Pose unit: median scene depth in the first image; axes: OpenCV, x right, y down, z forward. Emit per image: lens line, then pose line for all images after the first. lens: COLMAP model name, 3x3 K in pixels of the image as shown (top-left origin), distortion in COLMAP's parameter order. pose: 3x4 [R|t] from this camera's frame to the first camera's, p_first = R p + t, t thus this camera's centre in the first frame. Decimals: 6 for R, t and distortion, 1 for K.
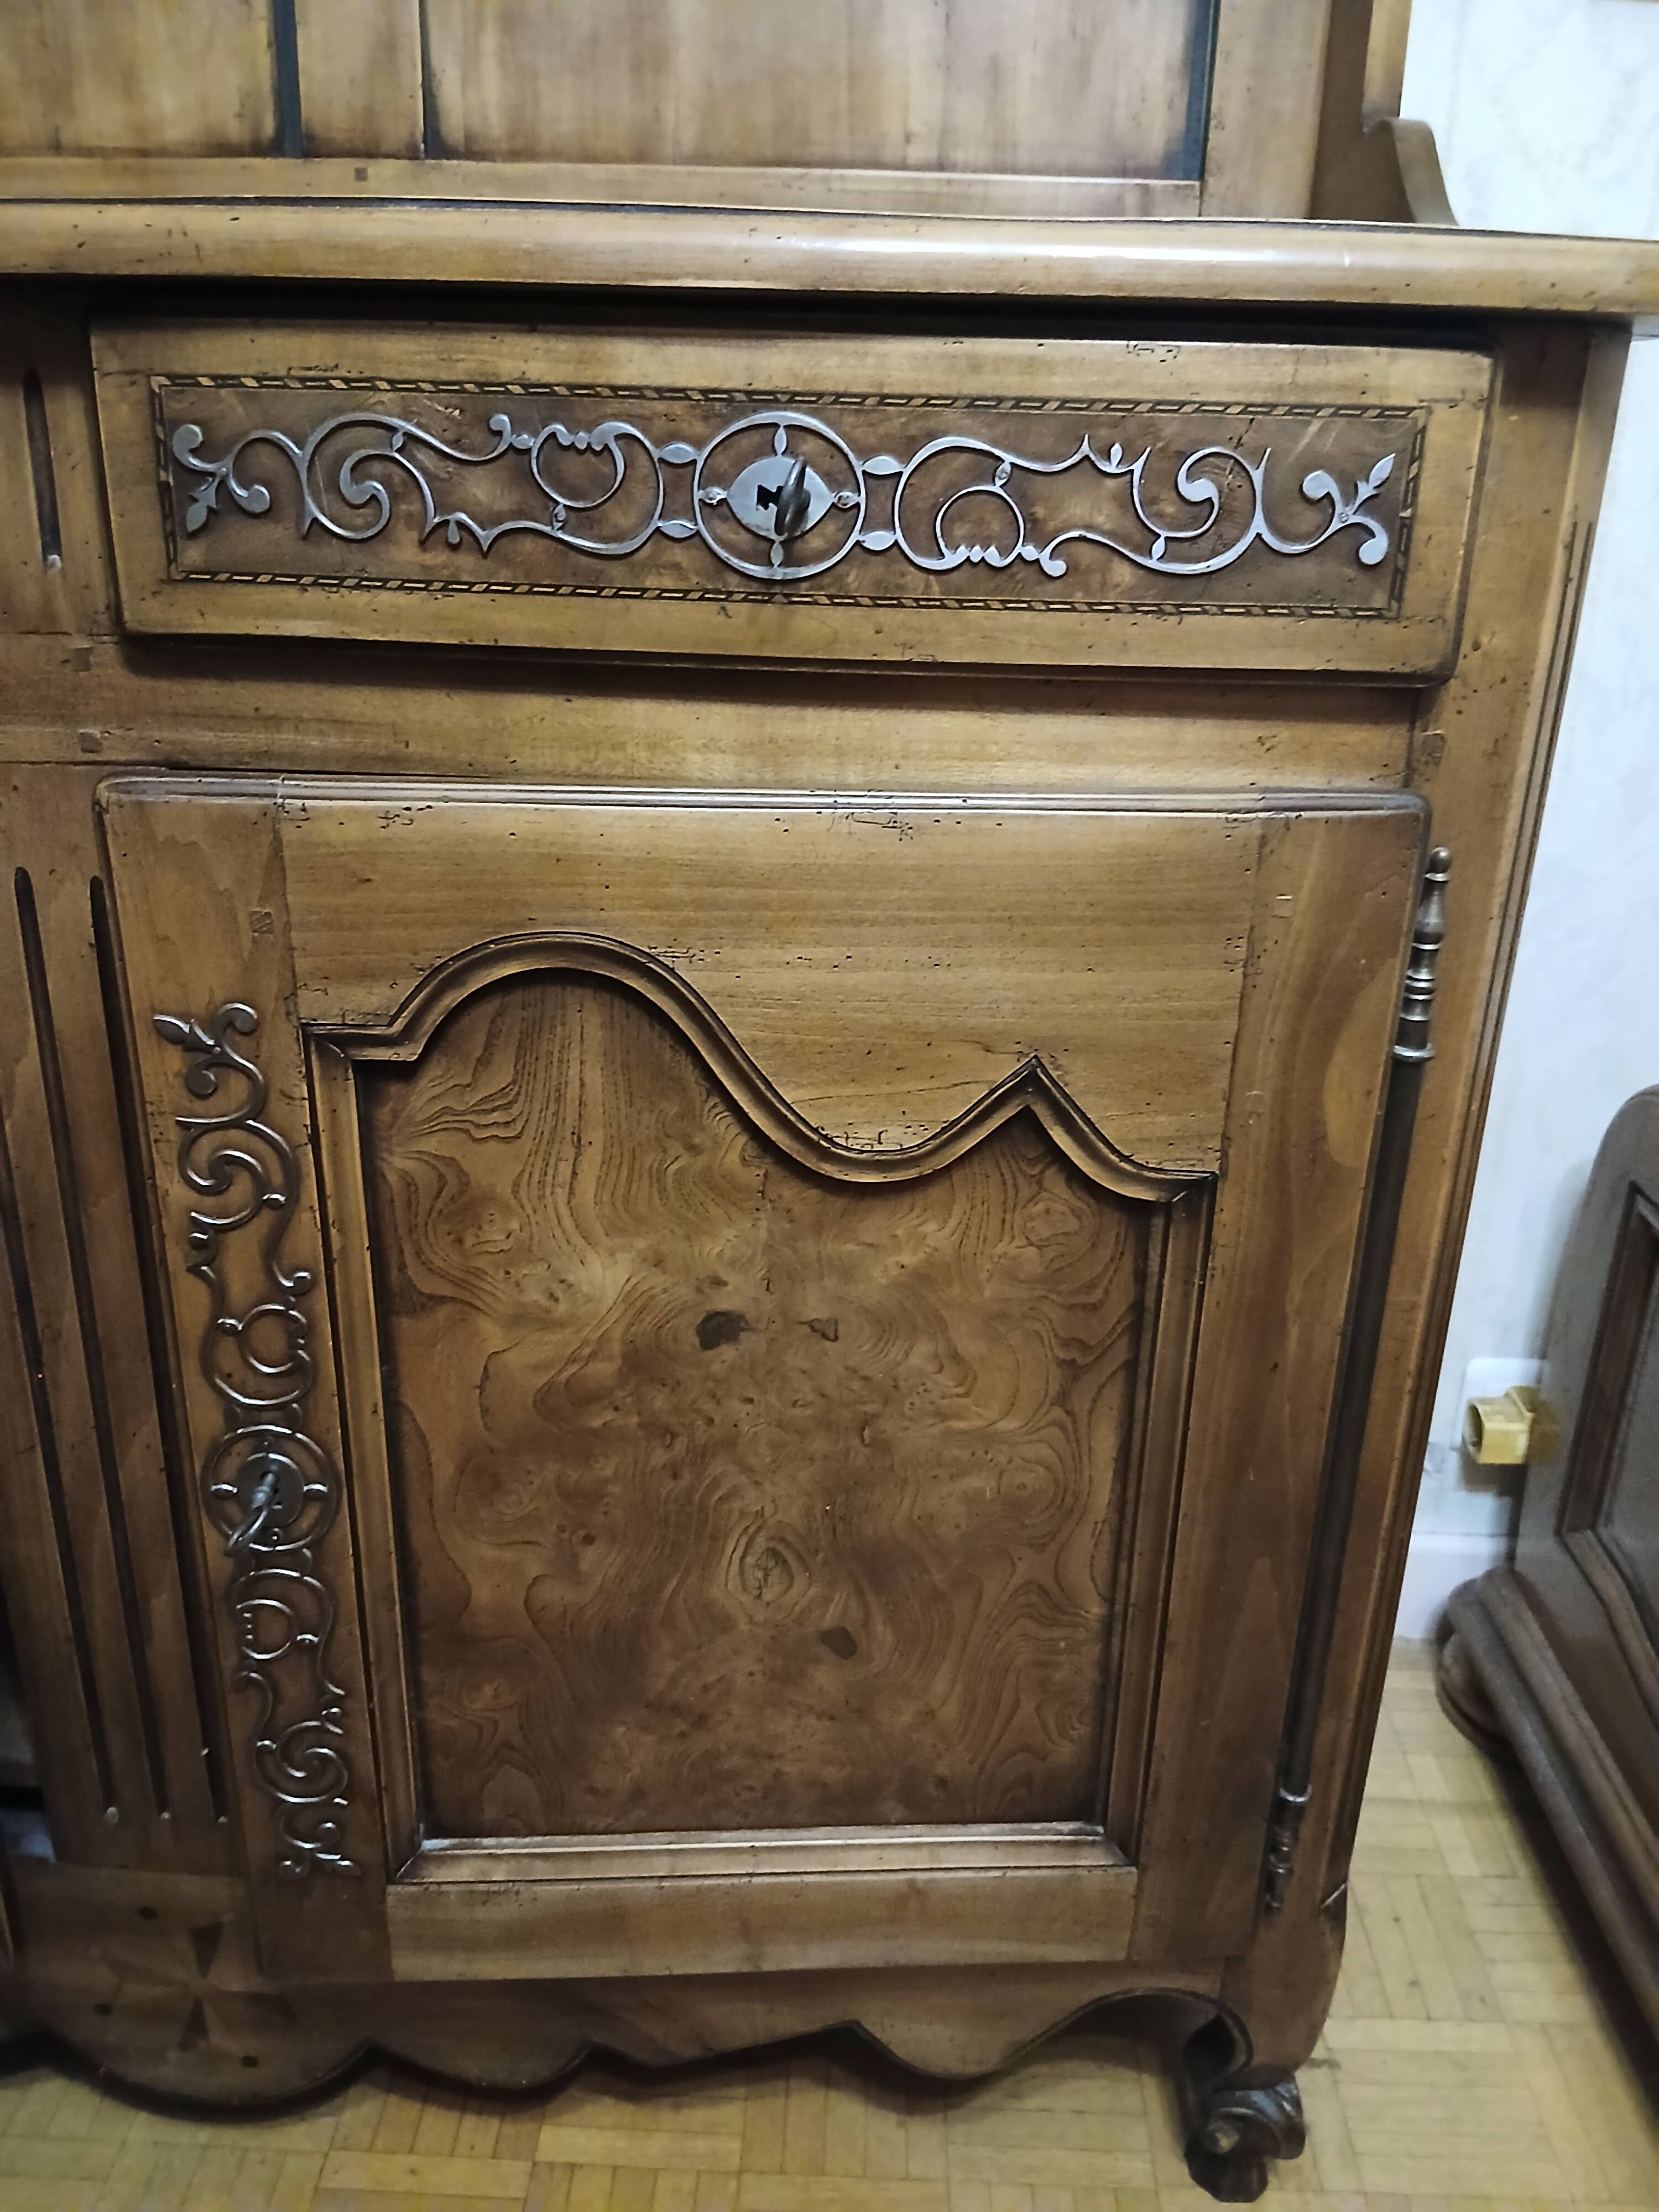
lens RADIAL K [[1692.9, 0, 827.3], [0, 1692.9, 1094.2], [0, 0, 1]] dist [0.099272, -0.182567]
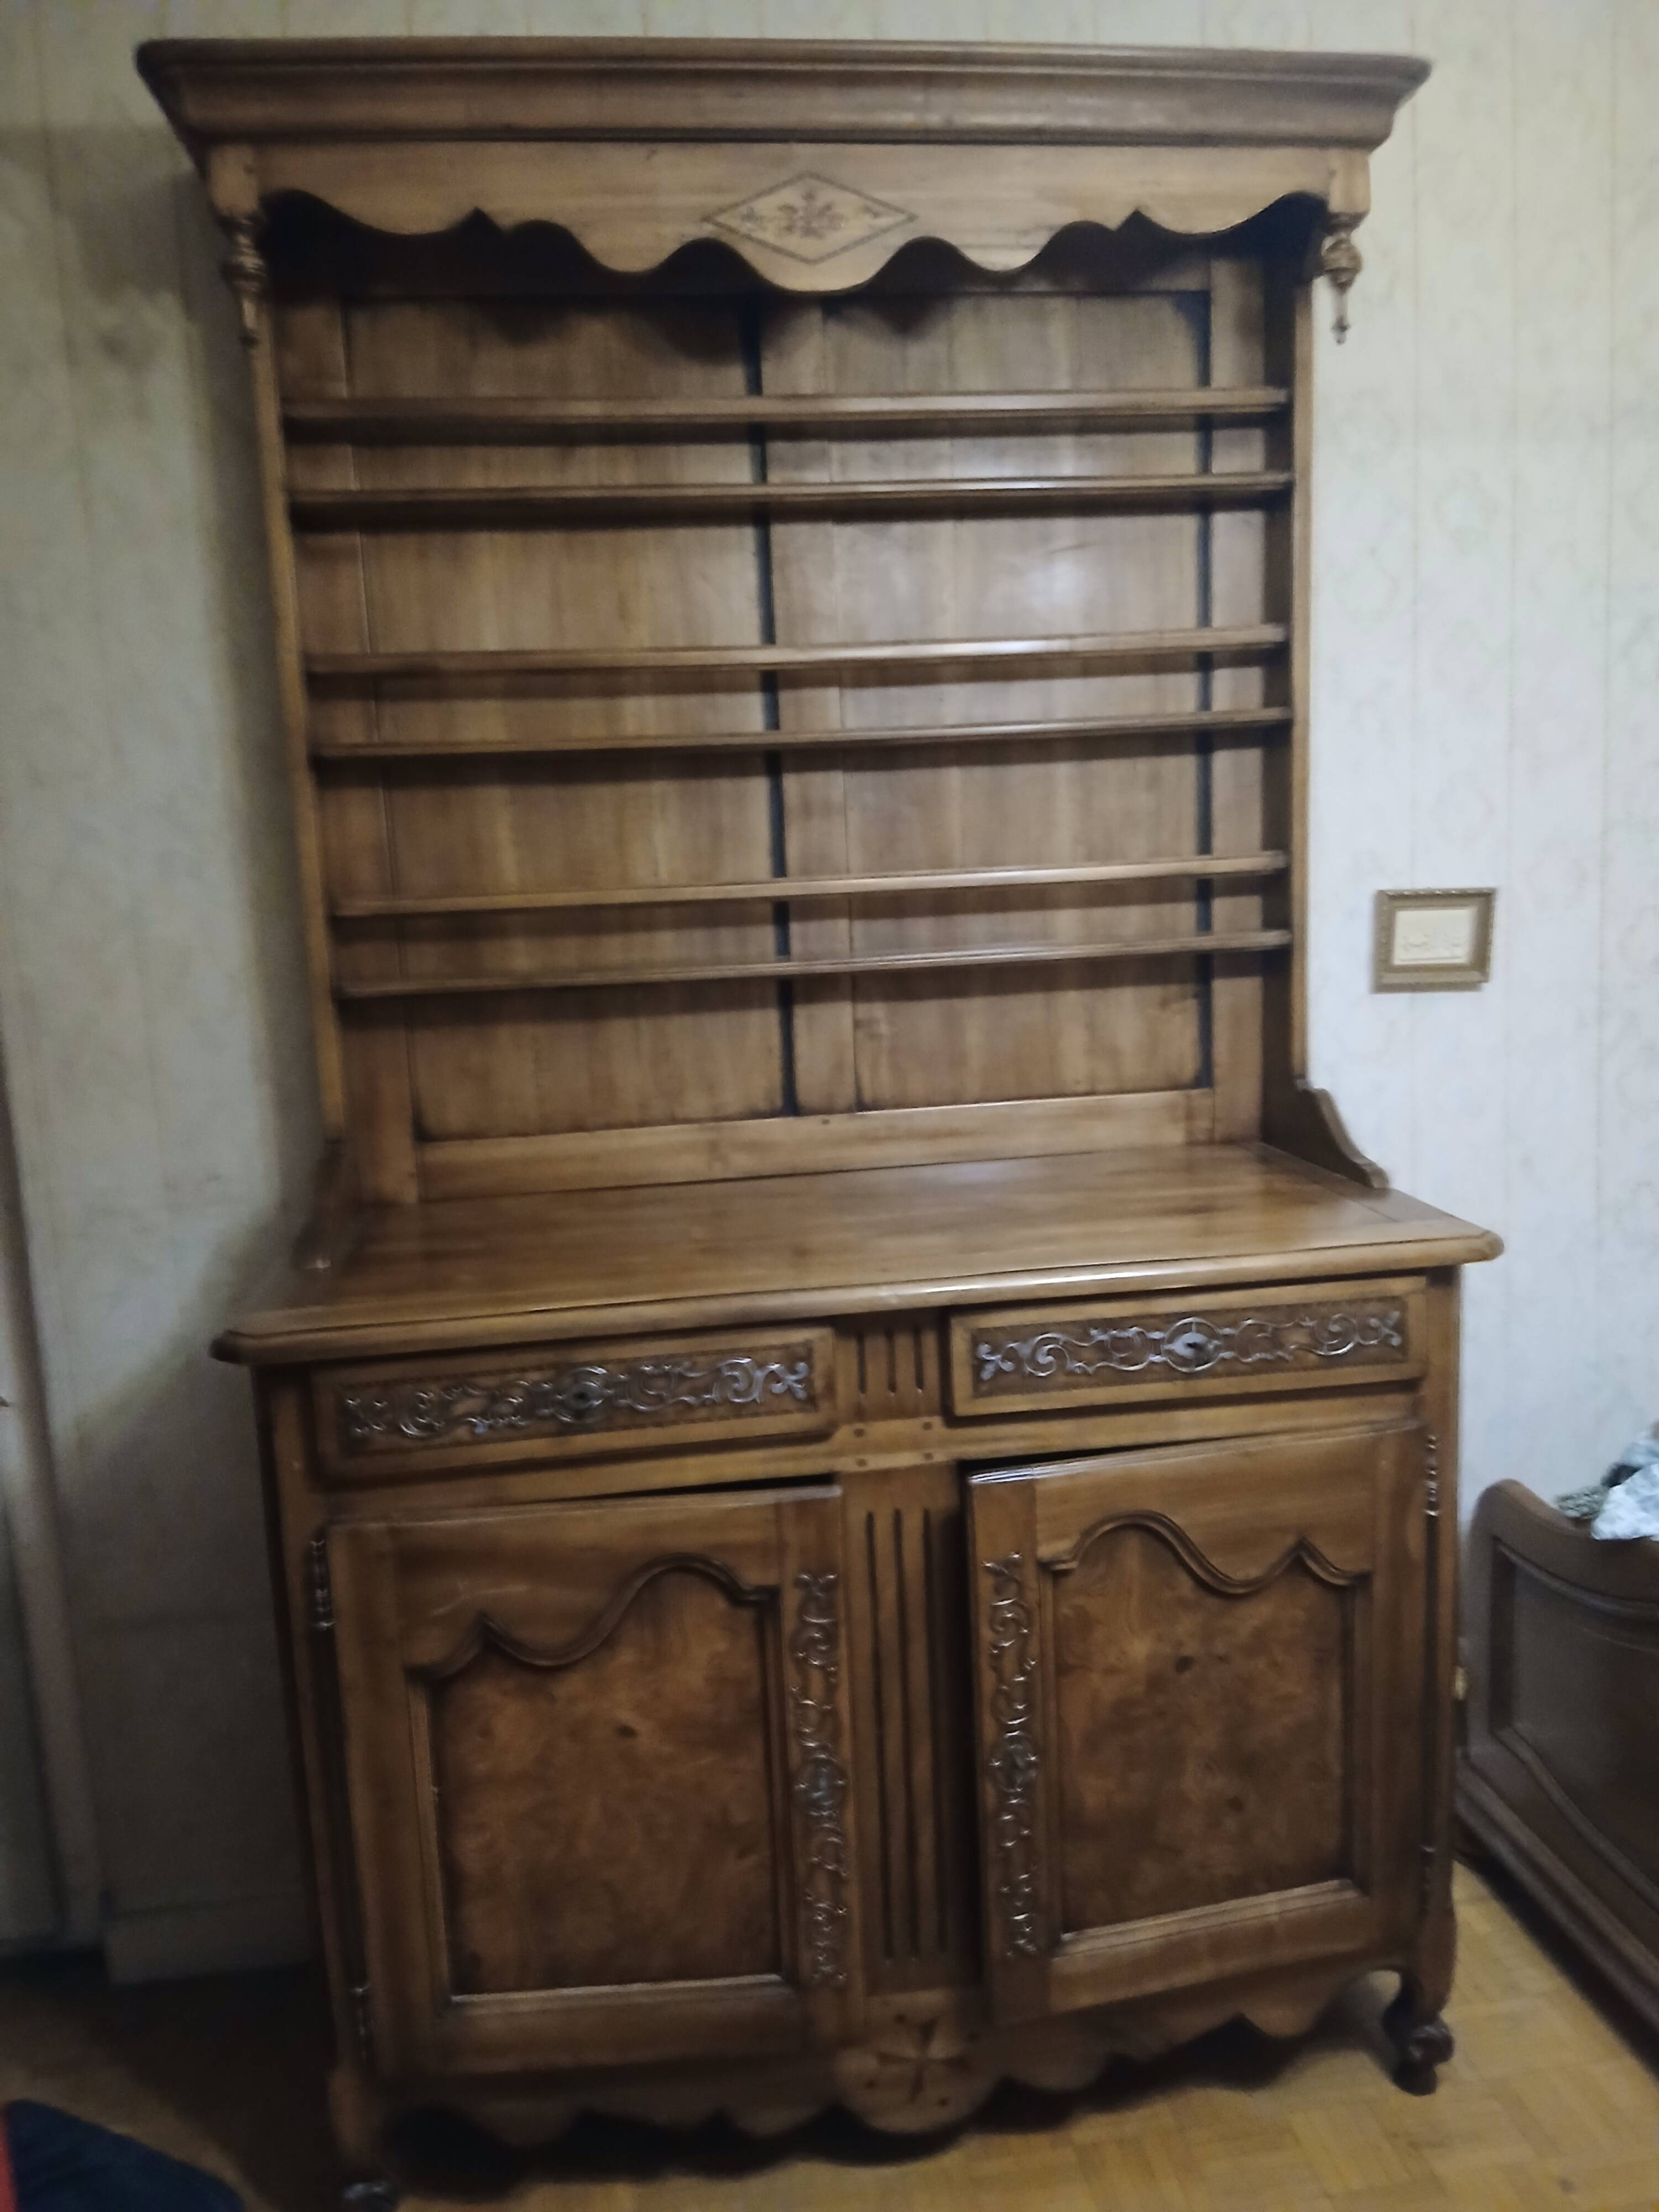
lens RADIAL K [[1666.8, 0, 824.8], [0, 1666.8, 1096.3], [0, 0, 1]] dist [0.095655, -0.177963]
pose [[0.983994, -0.097124, 0.149408, -0.857782], [0.127558, 0.969356, -0.209949, -0.209502], [-0.124439, 0.225647, 0.966229, -1.452832]]
